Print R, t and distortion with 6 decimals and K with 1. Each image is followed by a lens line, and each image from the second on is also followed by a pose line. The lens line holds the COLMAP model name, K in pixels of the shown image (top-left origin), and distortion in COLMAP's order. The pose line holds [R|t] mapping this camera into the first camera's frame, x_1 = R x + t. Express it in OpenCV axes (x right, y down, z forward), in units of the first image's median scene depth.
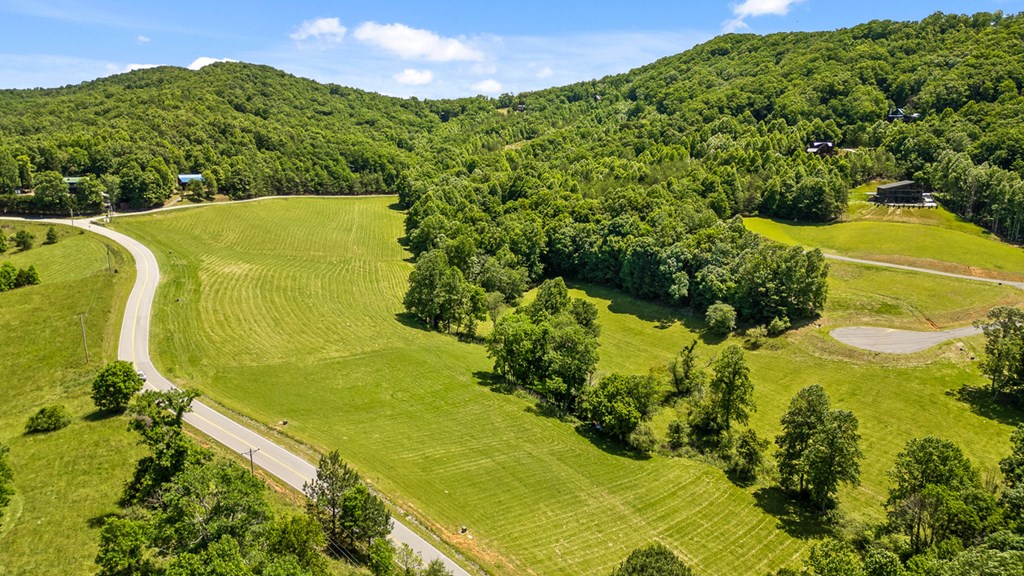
lens RADIAL K [[721.9, 0, 512.6], [0, 721.9, 310.9], [0, 0, 1]] dist [0.099444, -0.095596]
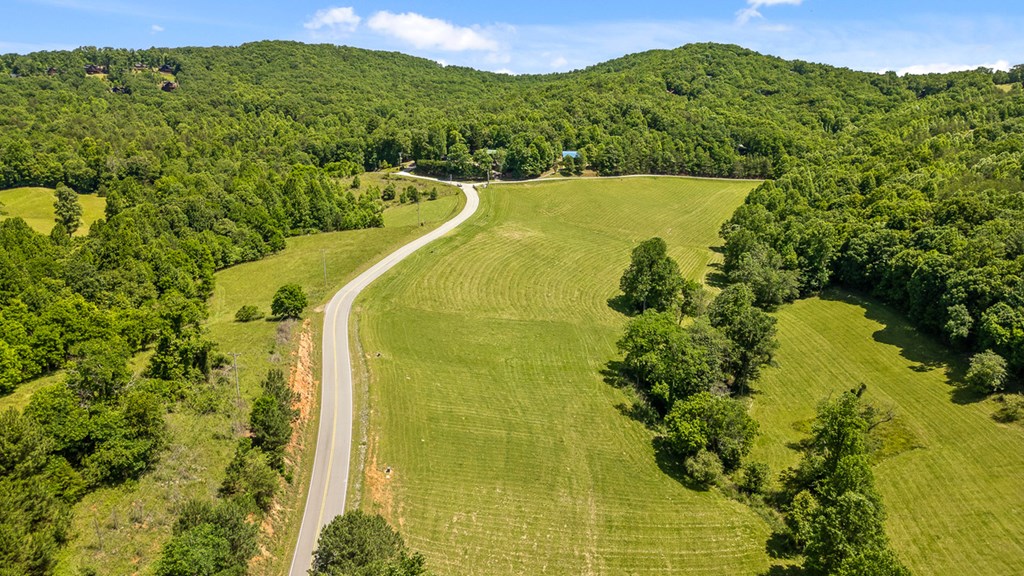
lens RADIAL K [[721.9, 0, 512.6], [0, 721.9, 310.9], [0, 0, 1]] dist [0.099444, -0.095596]
pose [[0.782140, 0.182706, -0.595715, 0.204448], [-0.165361, 0.982627, 0.084262, -0.021608], [0.600760, 0.032603, 0.798764, 0.053128]]
